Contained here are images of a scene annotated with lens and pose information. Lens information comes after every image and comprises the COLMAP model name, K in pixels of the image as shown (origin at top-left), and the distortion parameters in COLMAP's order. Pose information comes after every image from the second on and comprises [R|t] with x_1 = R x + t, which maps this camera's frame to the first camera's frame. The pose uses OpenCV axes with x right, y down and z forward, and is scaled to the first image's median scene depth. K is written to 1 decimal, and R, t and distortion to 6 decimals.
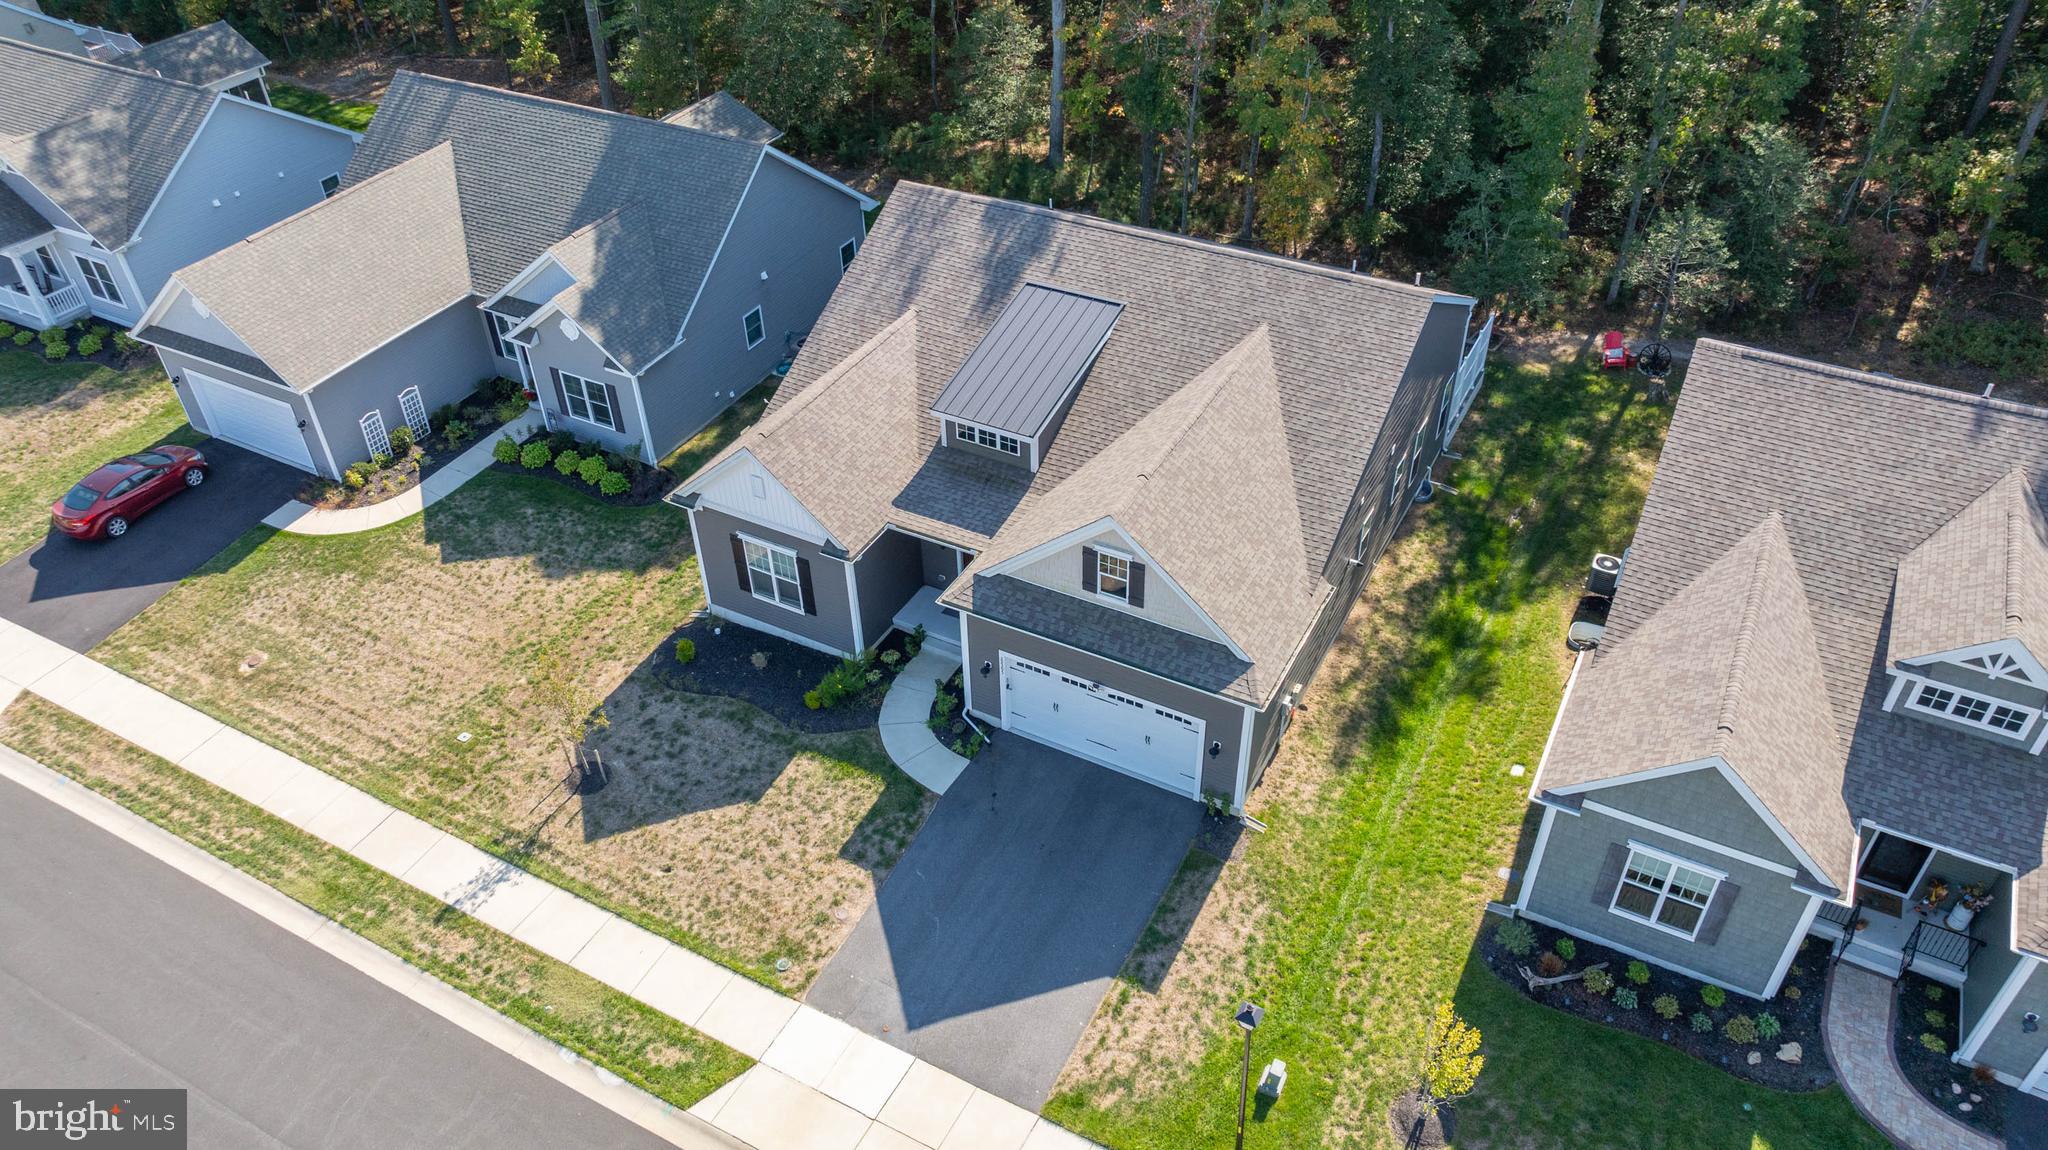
lens RADIAL K [[1458.3, 0, 1015.8], [0, 1458.3, 571.7], [0, 0, 1]] dist [-0.024363, -0.001979]
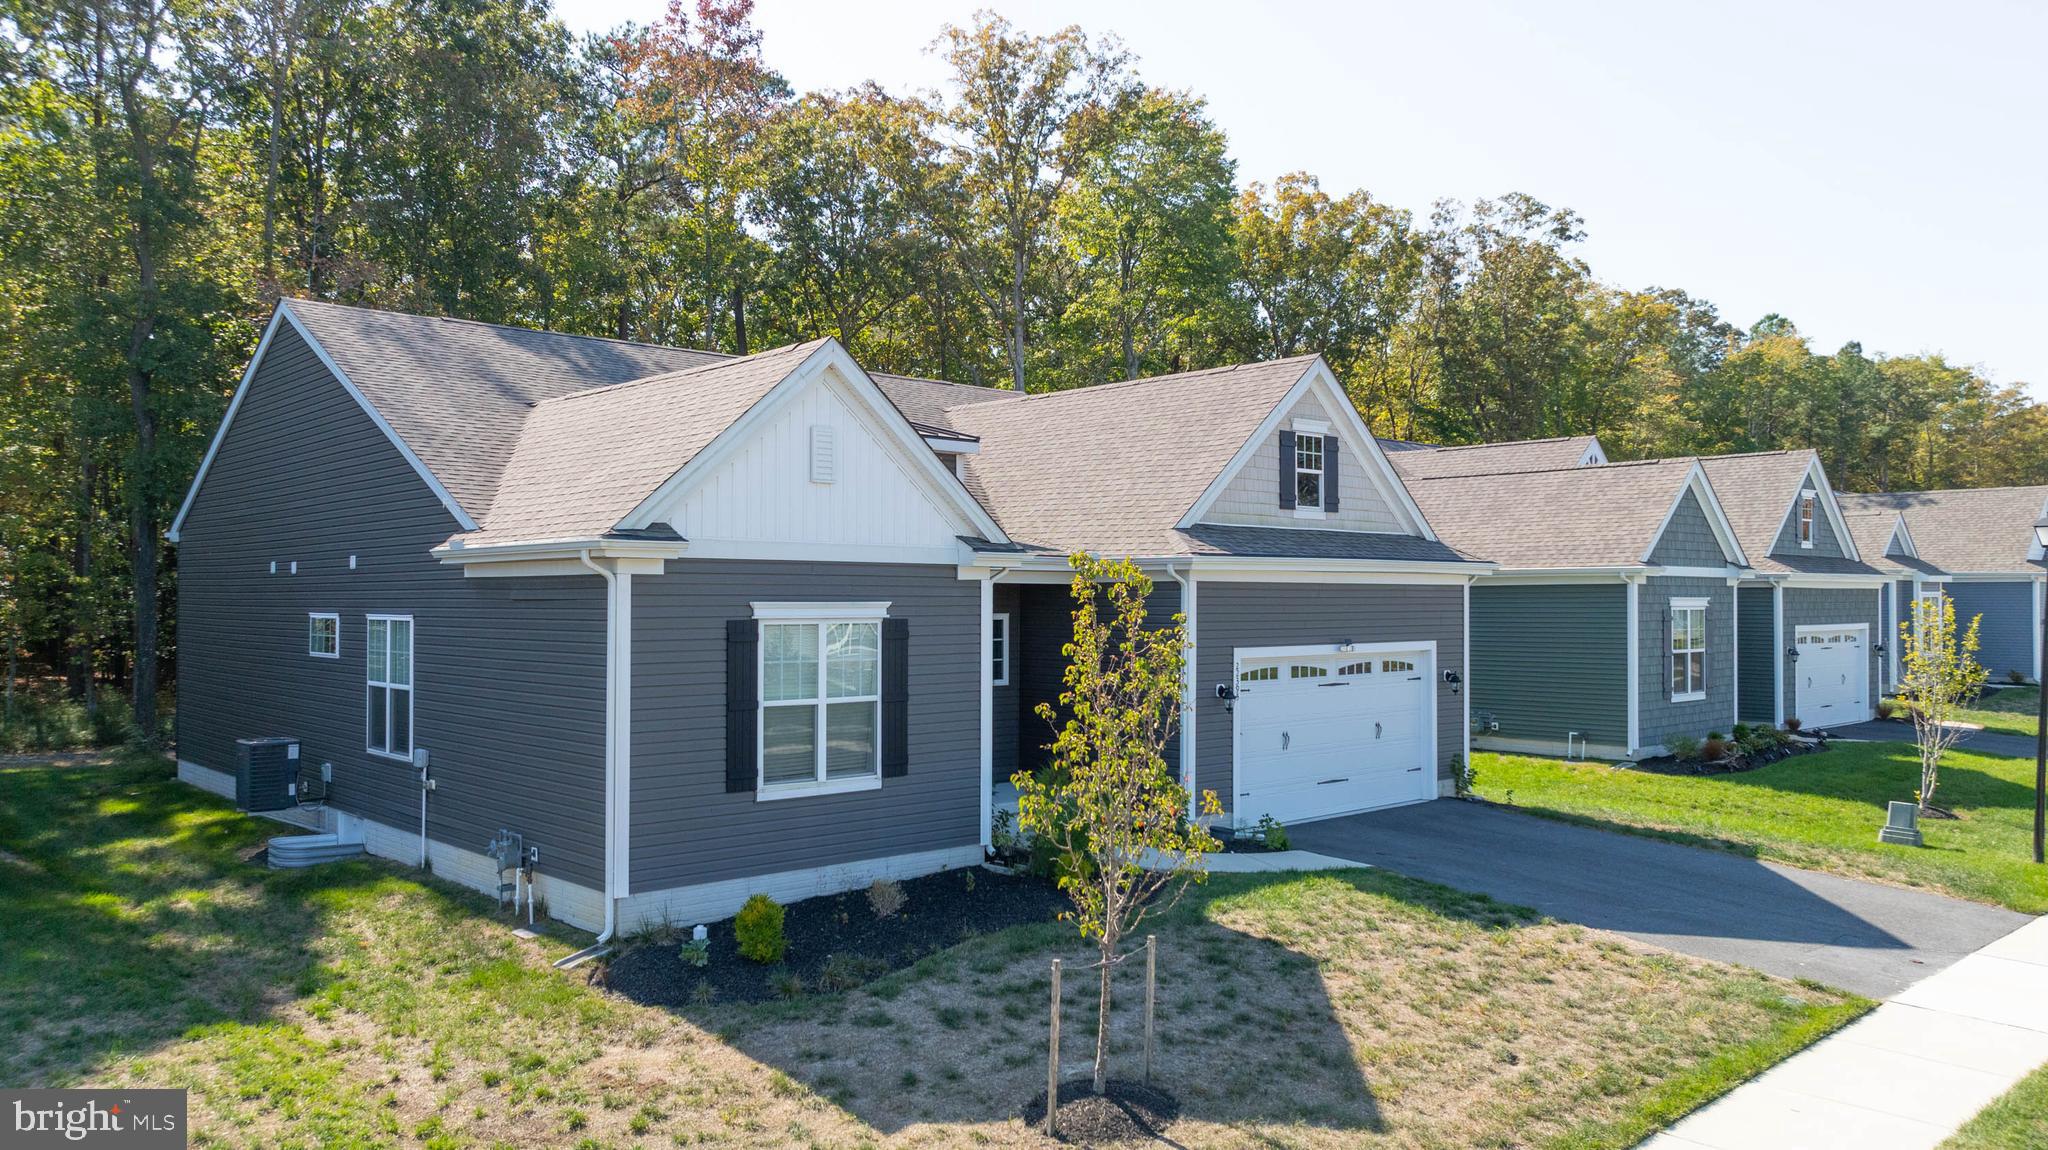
lens RADIAL K [[1490.4, 0, 1024.0], [0, 1490.4, 575.0], [0, 0, 1]] dist [-0.019347, 0.006183]
pose [[0.316560, 0.041594, 0.947660, -0.637926], [0.584123, 0.778603, -0.229297, 0.123339], [-0.747389, 0.626136, 0.222179, 0.927828]]
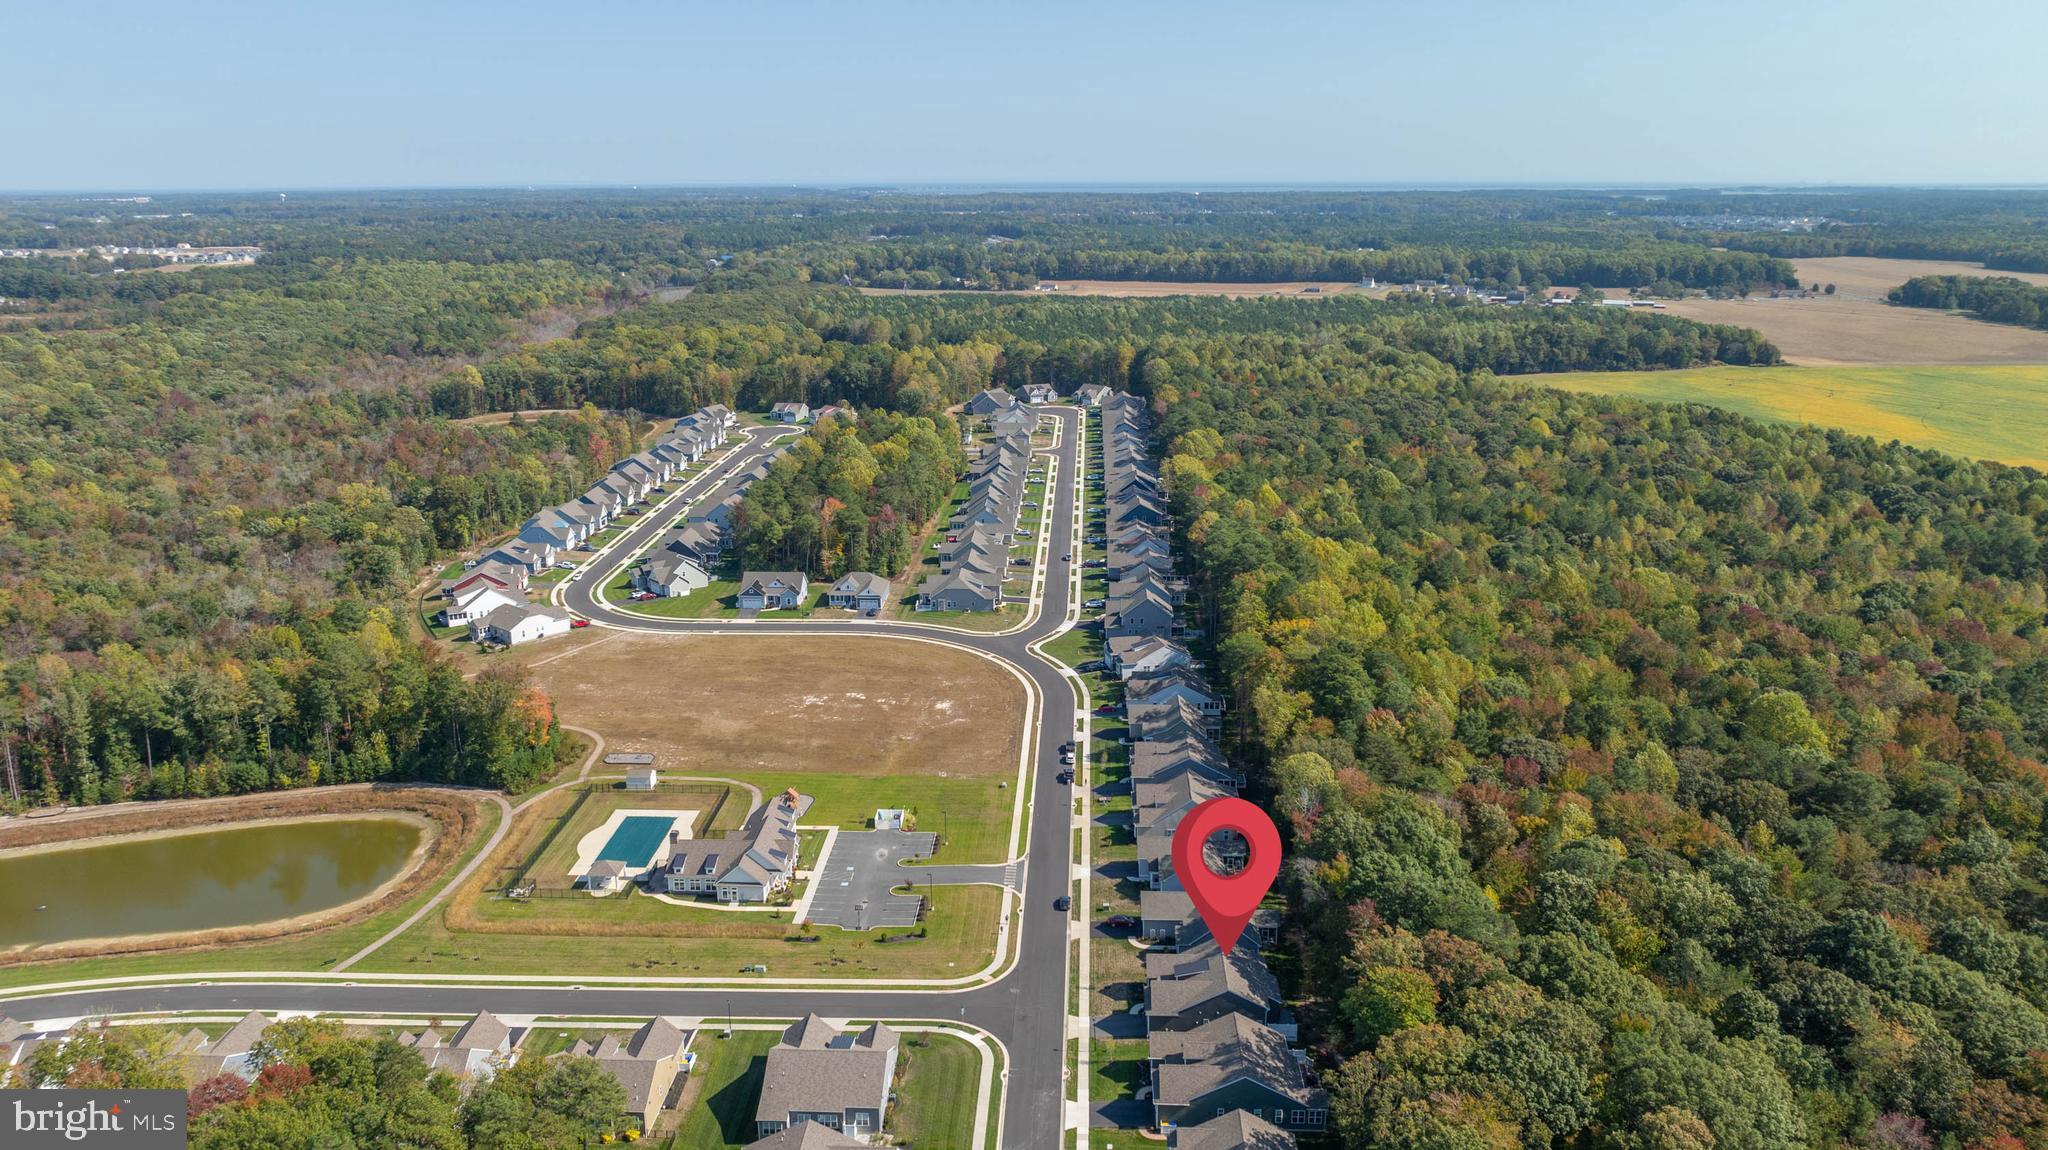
lens RADIAL K [[1490.4, 0, 1024.0], [0, 1490.4, 575.0], [0, 0, 1]] dist [-0.019347, 0.006183]
pose [[0.441827, 0.253788, -0.860454, 4.987022], [-0.565042, 0.823712, -0.047187, -0.883311], [0.696790, 0.507041, 0.507339, -3.694200]]
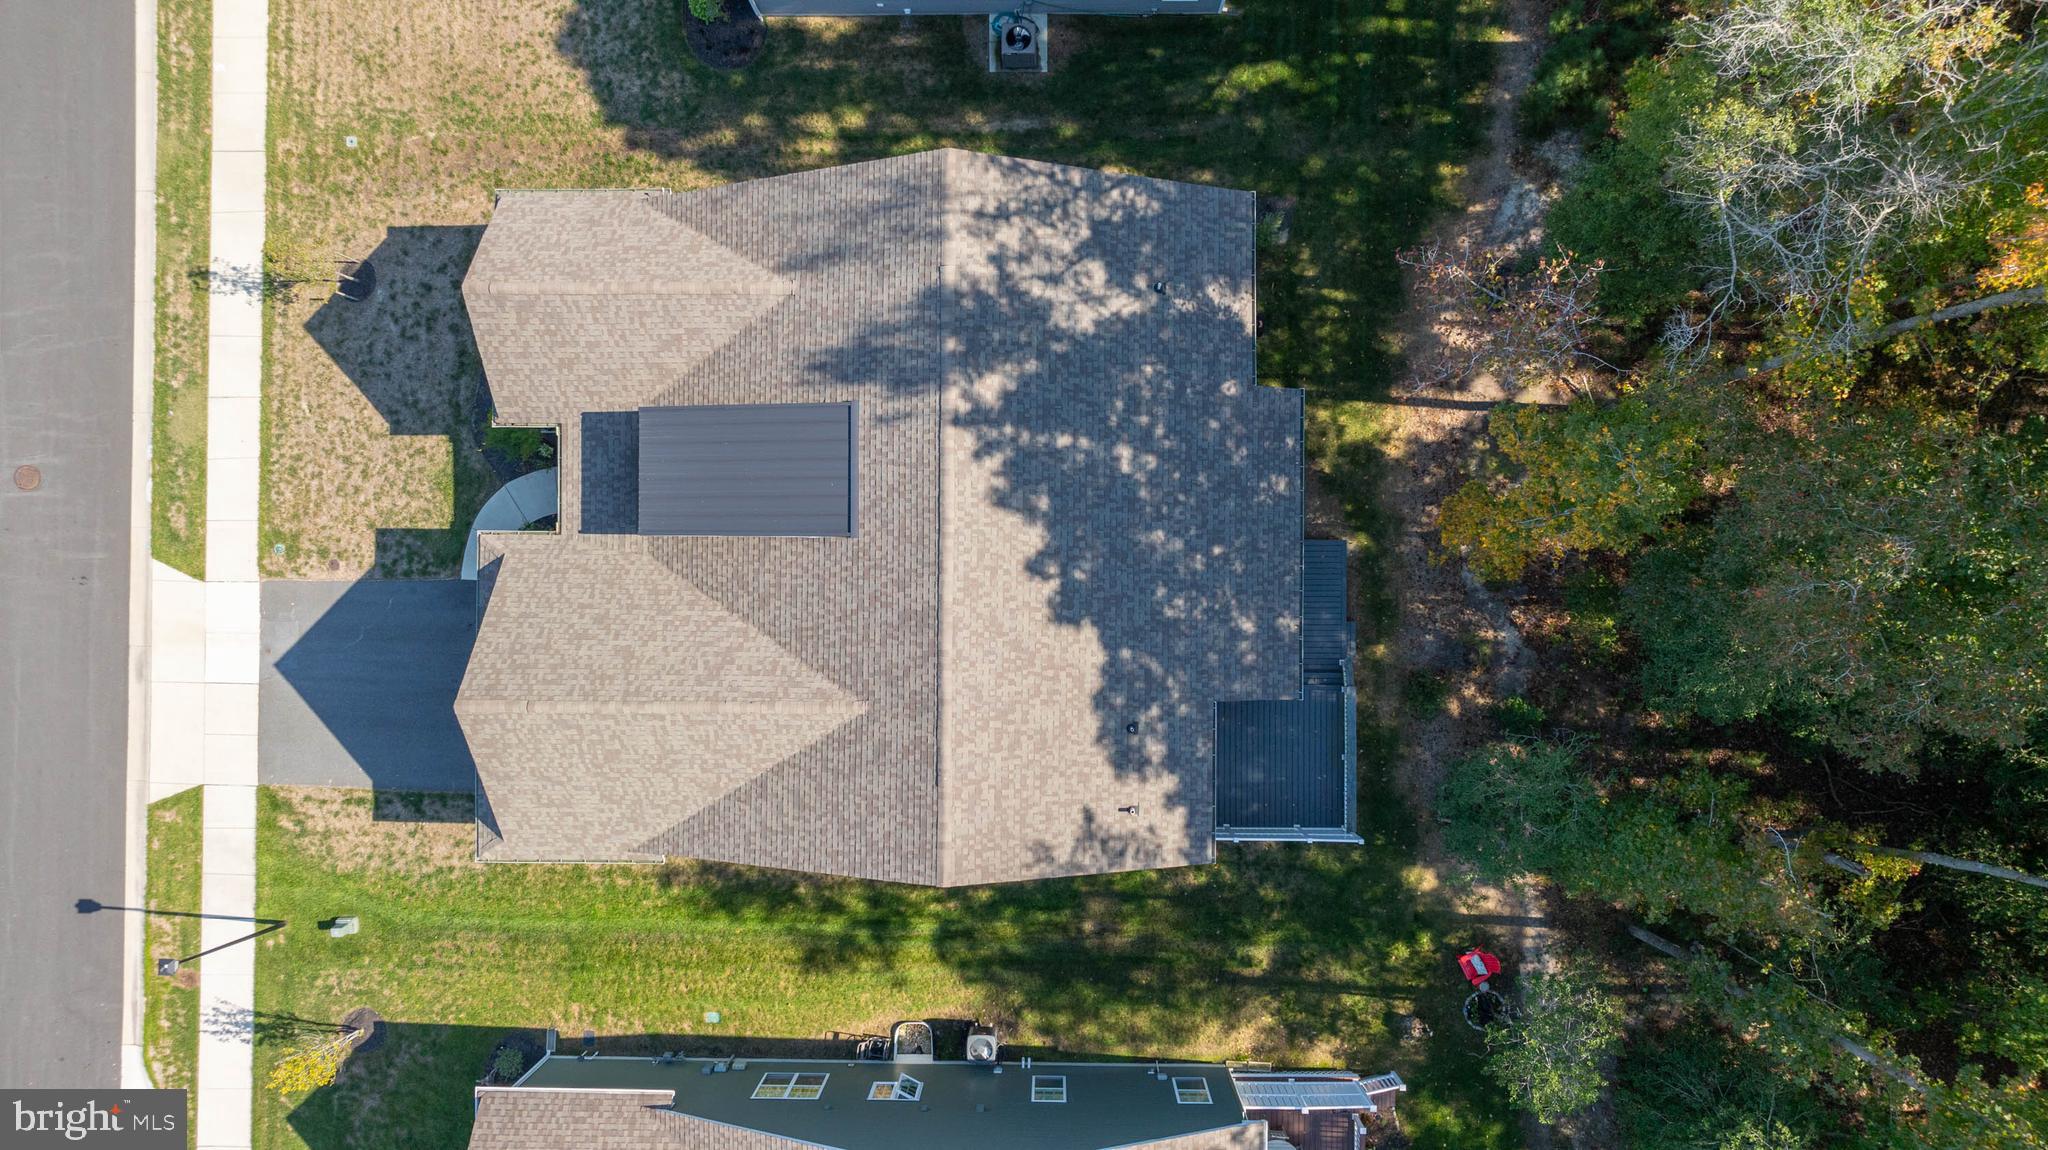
lens RADIAL K [[1490.4, 0, 1024.0], [0, 1490.4, 575.0], [0, 0, 1]] dist [-0.019347, 0.006183]
pose [[0.476848, 0.878986, -0.000473, 0.163299], [-0.535500, 0.290934, 0.792841, -1.042135], [0.697033, -0.377811, 0.609429, 0.607800]]
